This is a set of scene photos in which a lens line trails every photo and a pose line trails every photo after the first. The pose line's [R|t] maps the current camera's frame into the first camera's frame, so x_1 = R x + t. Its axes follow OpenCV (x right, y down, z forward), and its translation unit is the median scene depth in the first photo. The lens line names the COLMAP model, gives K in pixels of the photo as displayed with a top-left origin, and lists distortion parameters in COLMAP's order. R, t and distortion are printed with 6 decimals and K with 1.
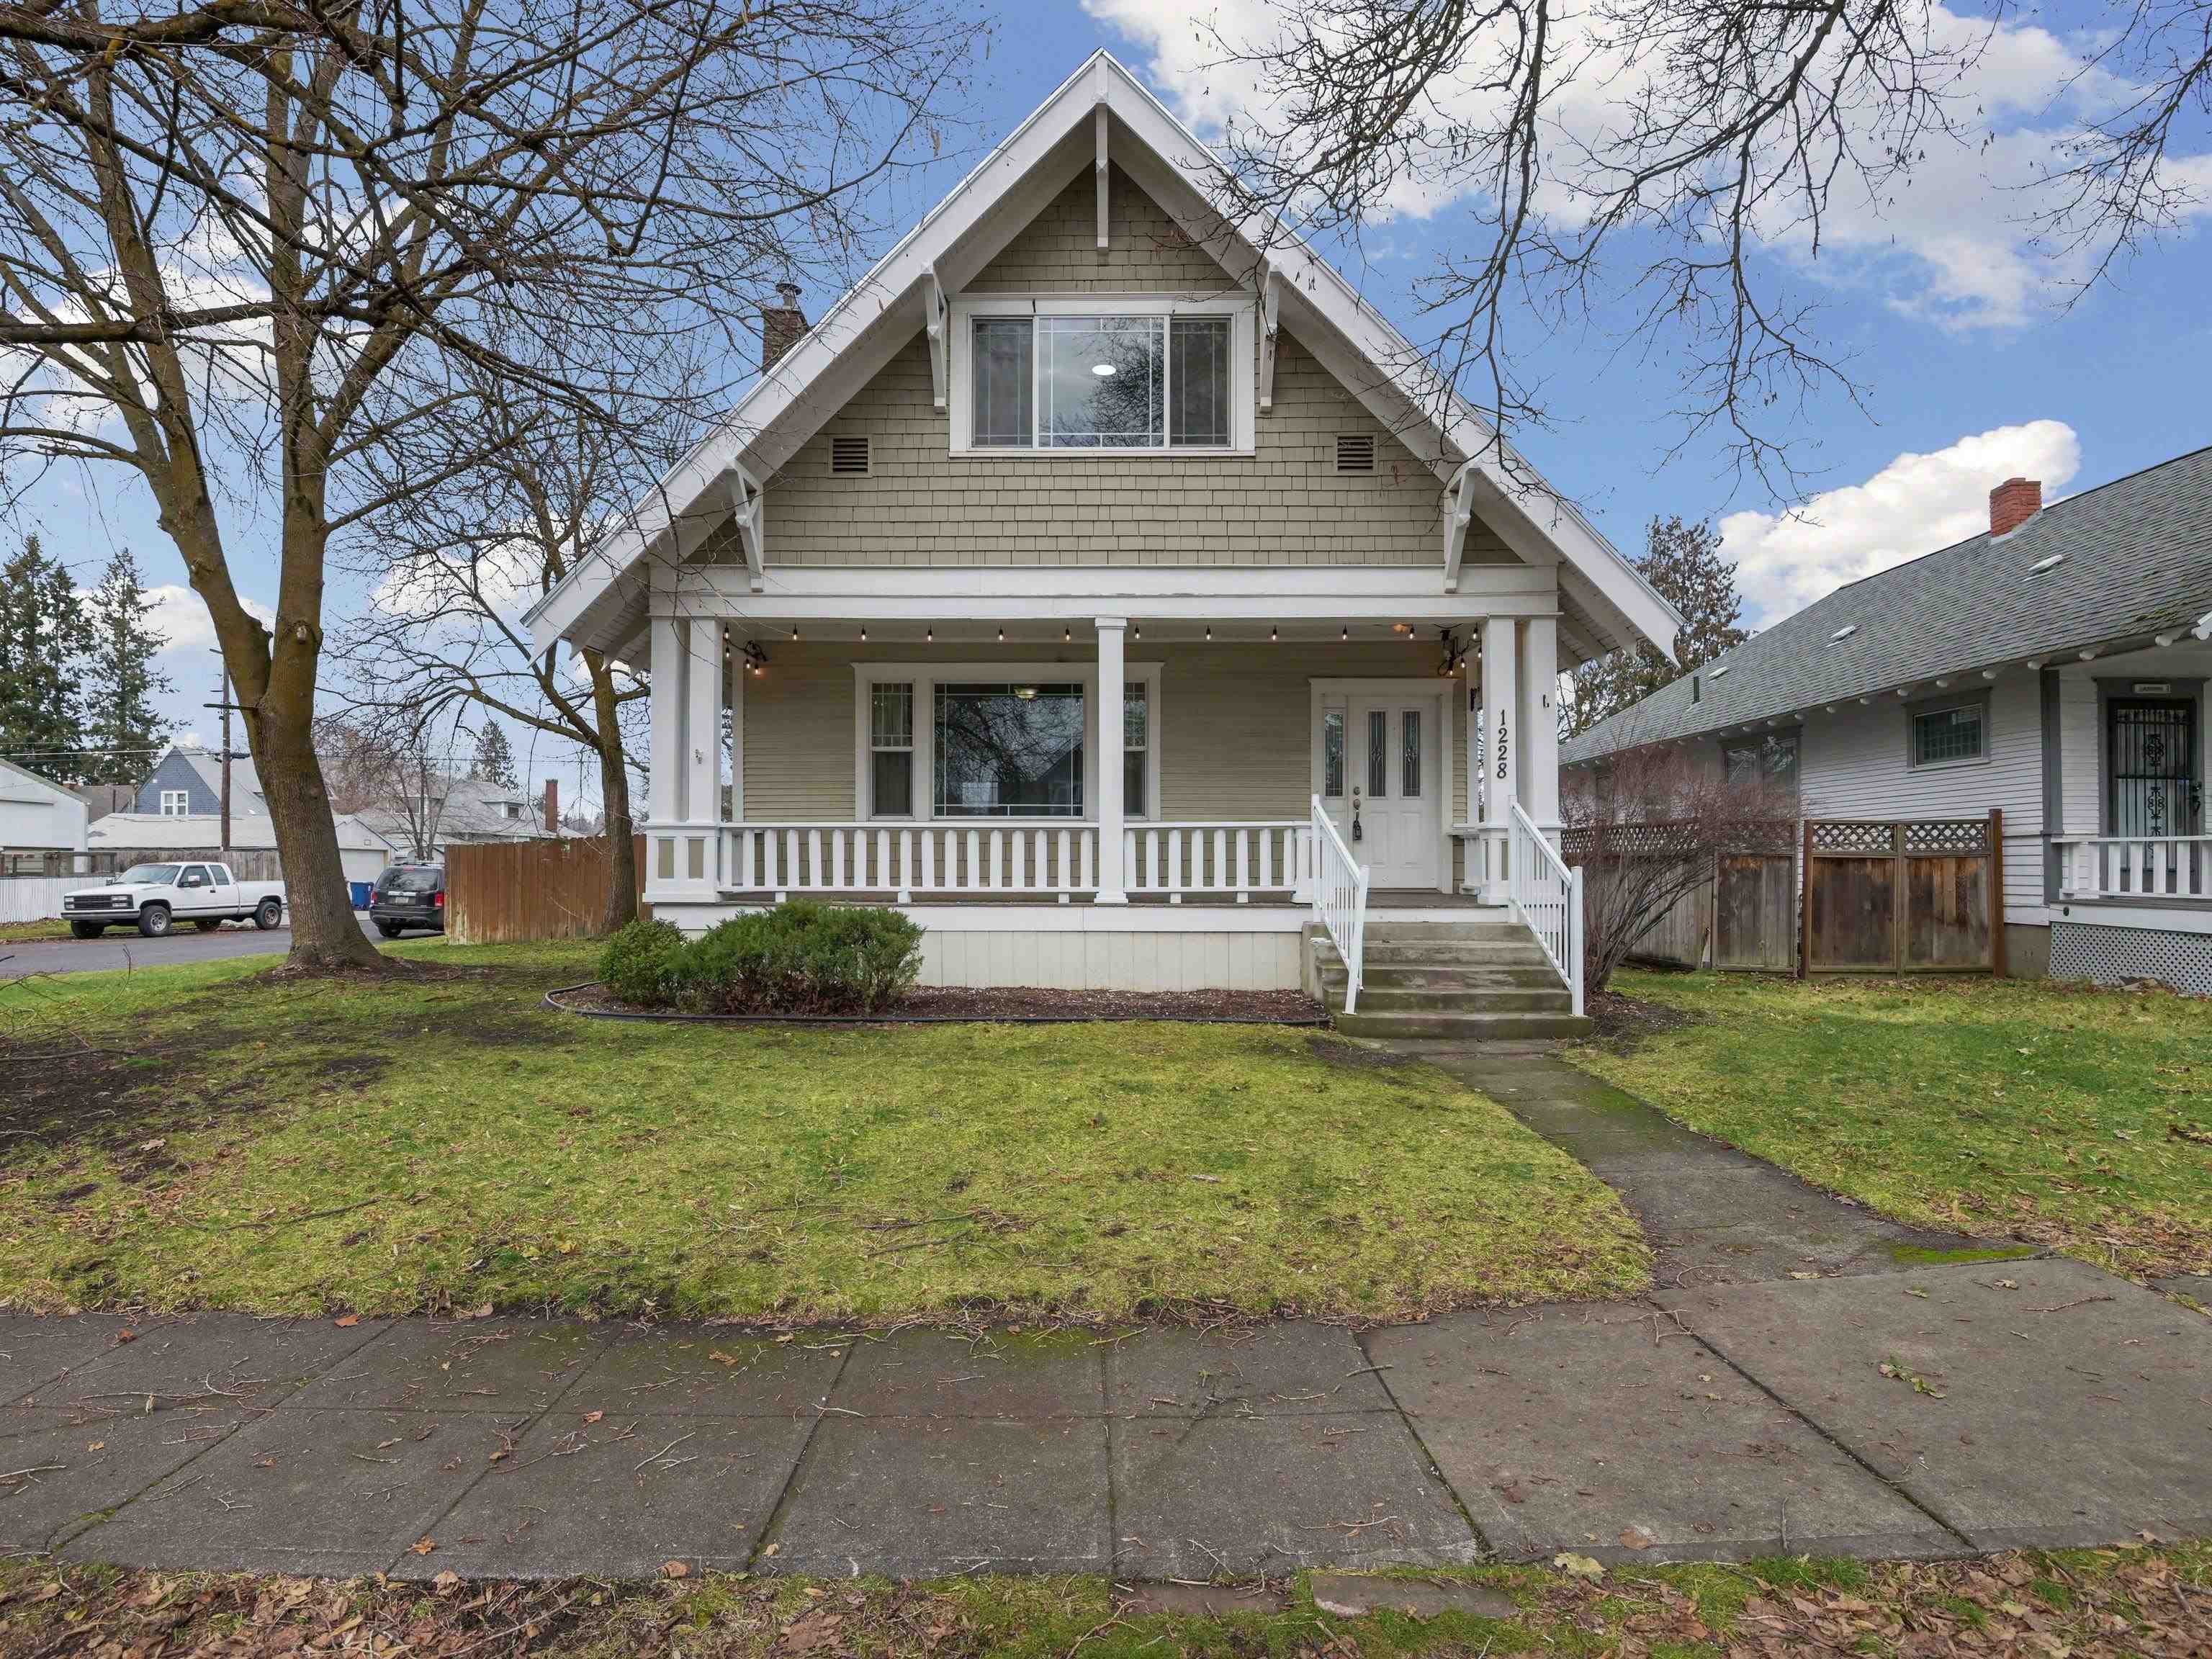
lens RADIAL K [[1156.4, 0, 1108.5], [0, 1156.4, 867.7], [0, 0, 1]] dist [-0.013083, -0.000908]
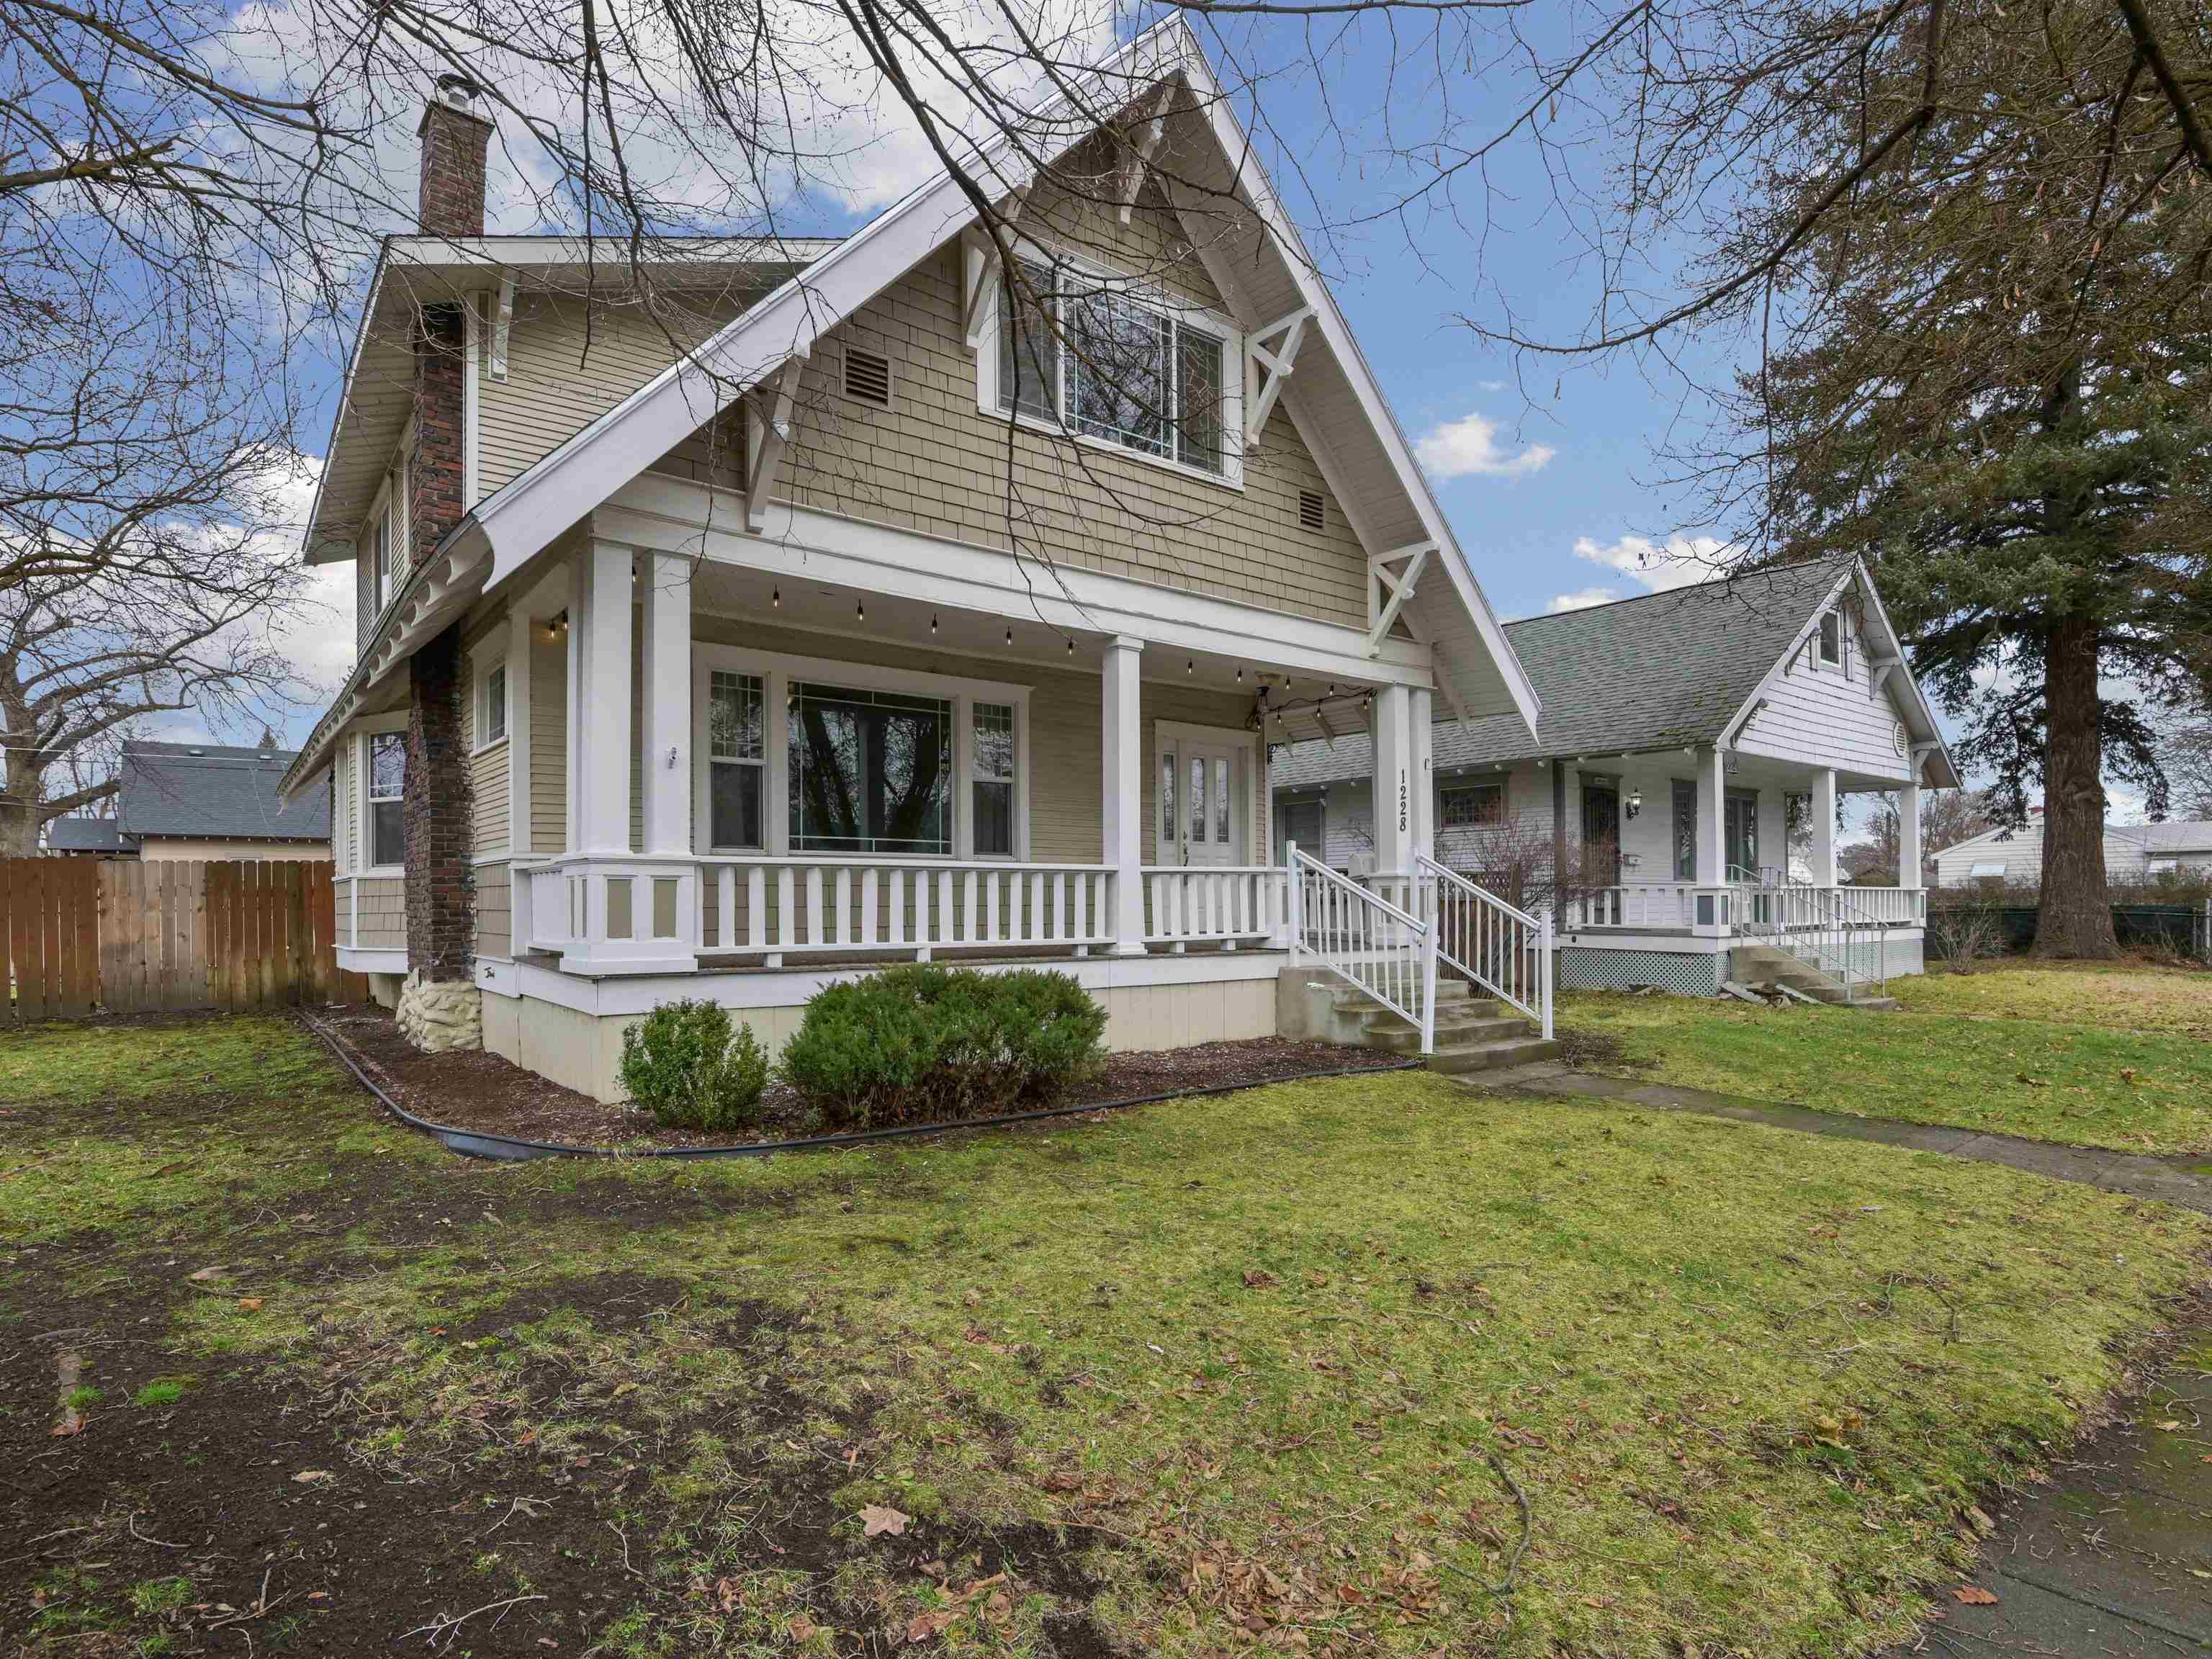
lens RADIAL K [[1176.4, 0, 1115.2], [0, 1176.4, 887.0], [0, 0, 1]] dist [-0.012843, -0.001319]
pose [[0.777428, 0.004838, 0.628953, -0.579938], [0.005232, 0.999886, -0.014159, -0.009185], [-0.628950, 0.014298, 0.777314, 0.300216]]
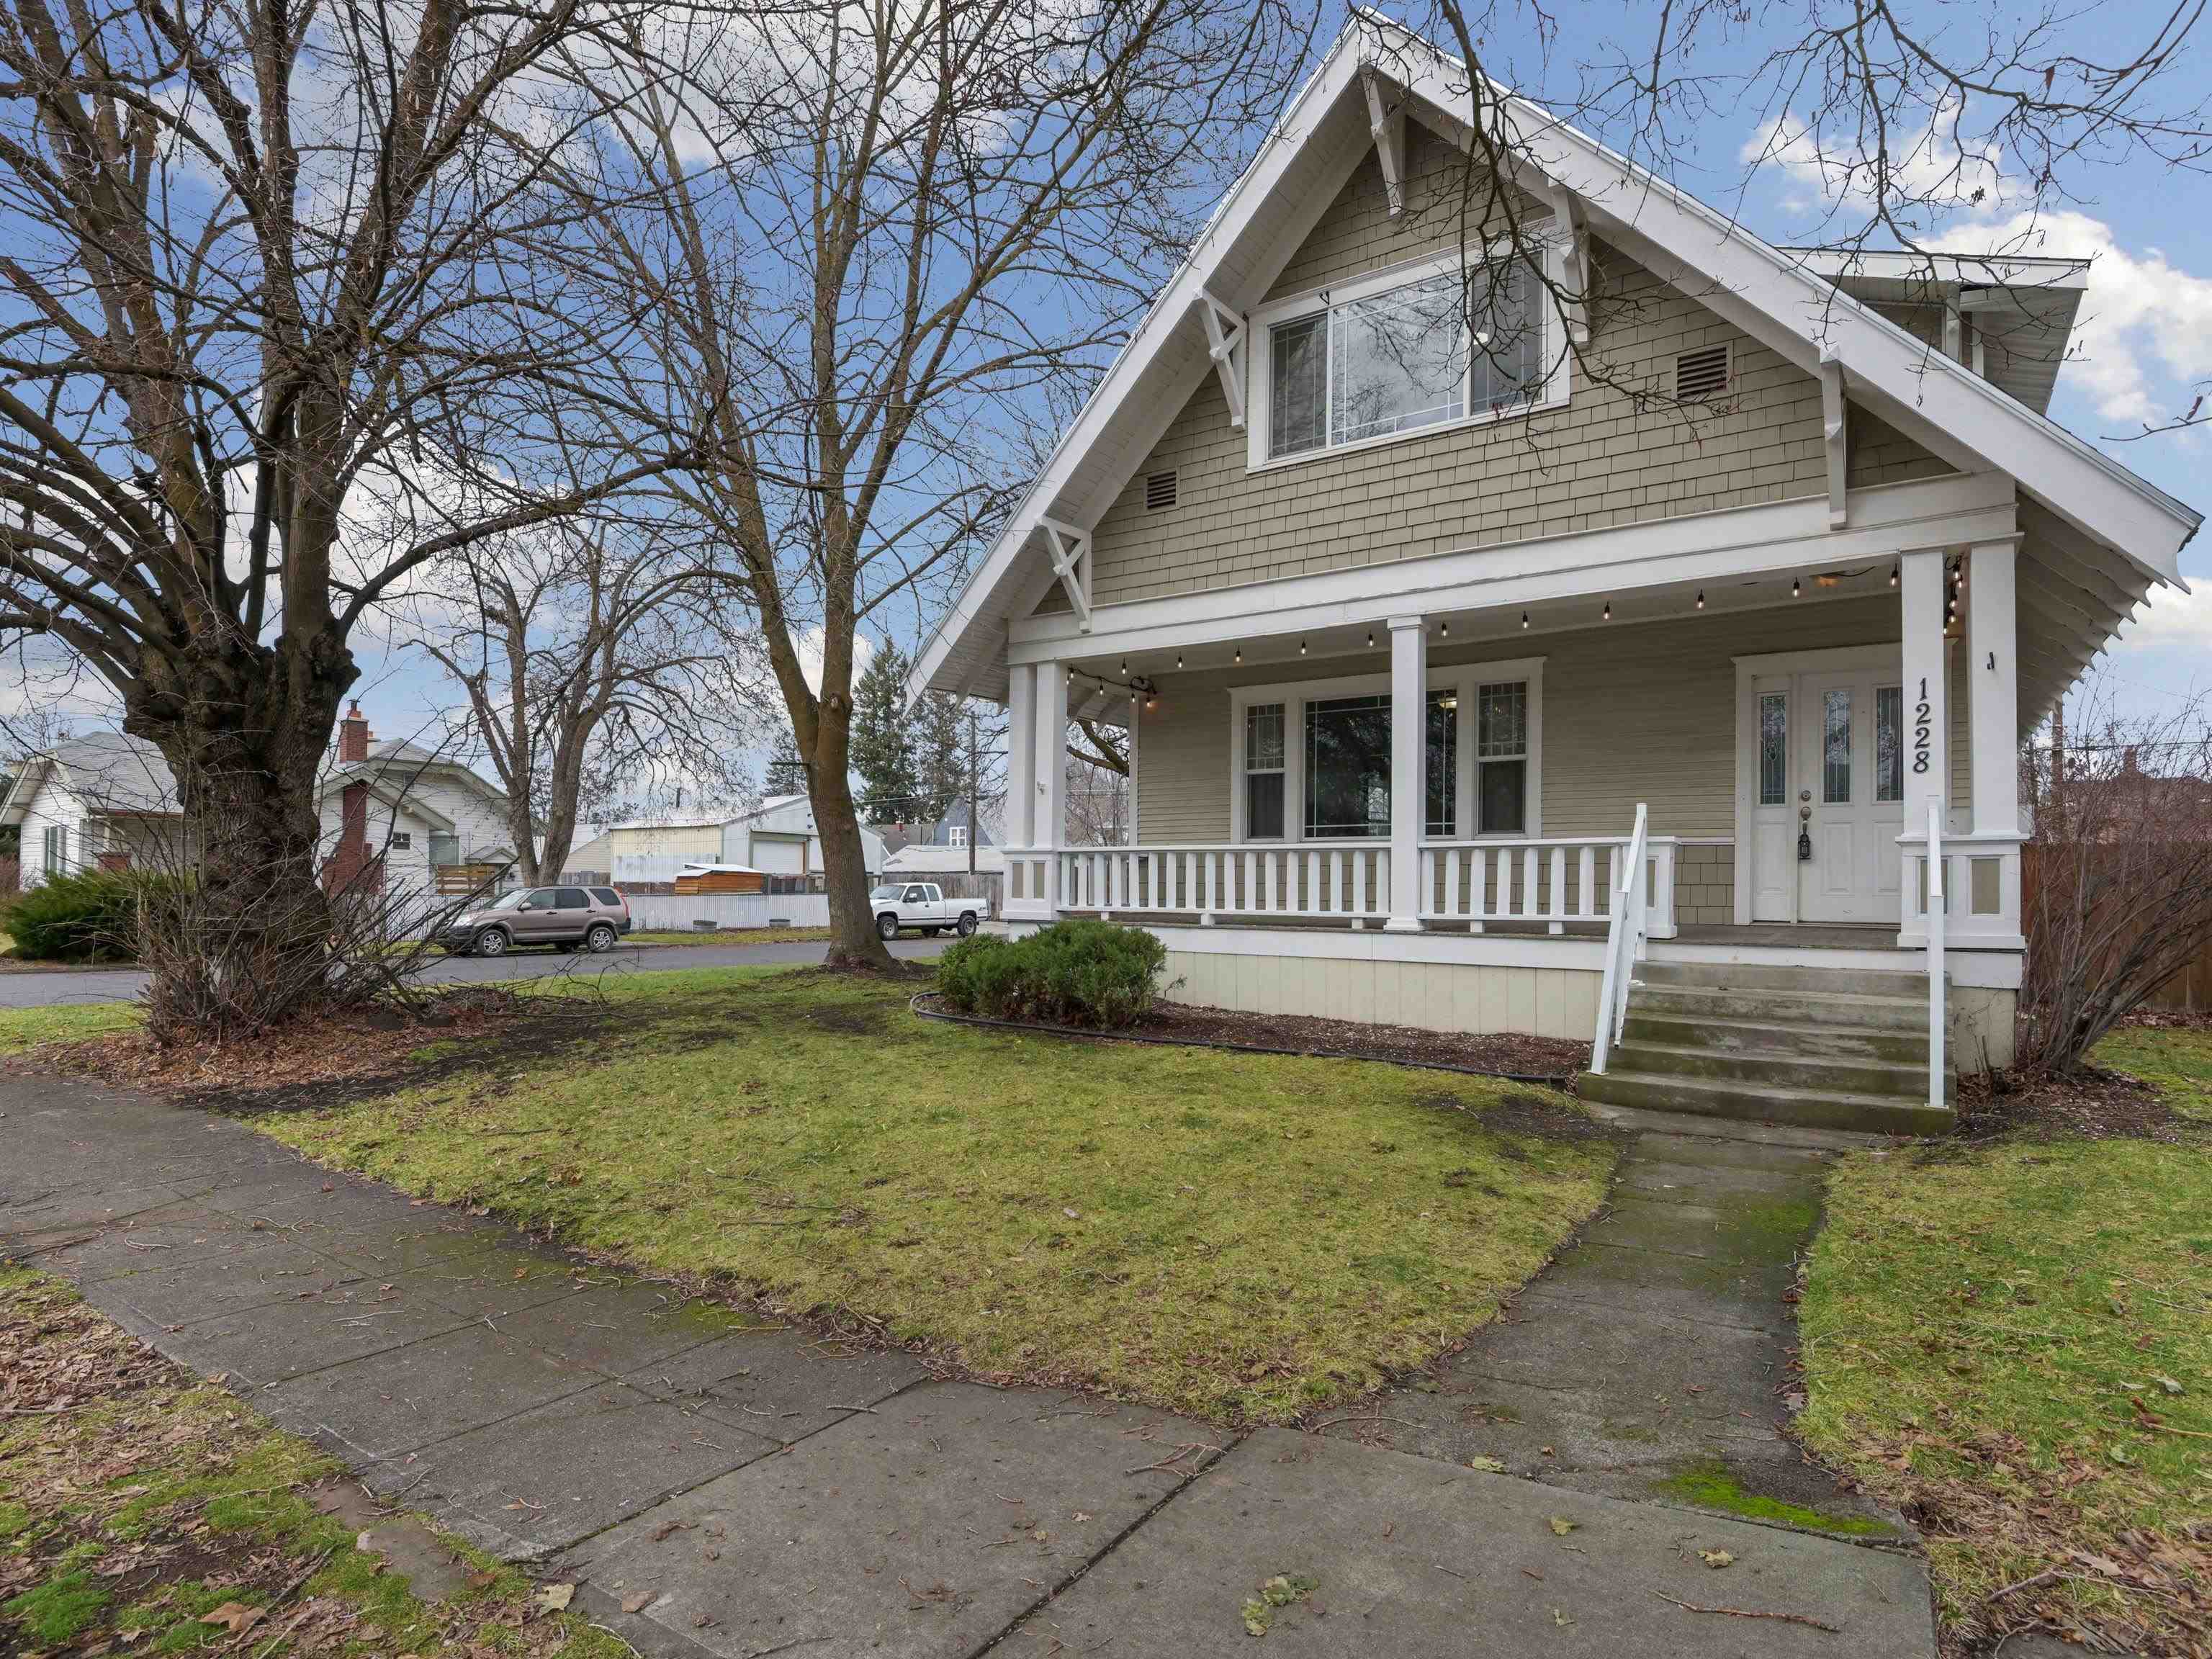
lens RADIAL K [[1176.4, 0, 1115.2], [0, 1176.4, 887.0], [0, 0, 1]] dist [-0.012843, -0.001319]
pose [[0.827416, 0.005853, -0.561559, 0.334403], [-0.007981, 0.999967, -0.001337, -0.000554], [0.561533, 0.005588, 0.827435, 0.107705]]
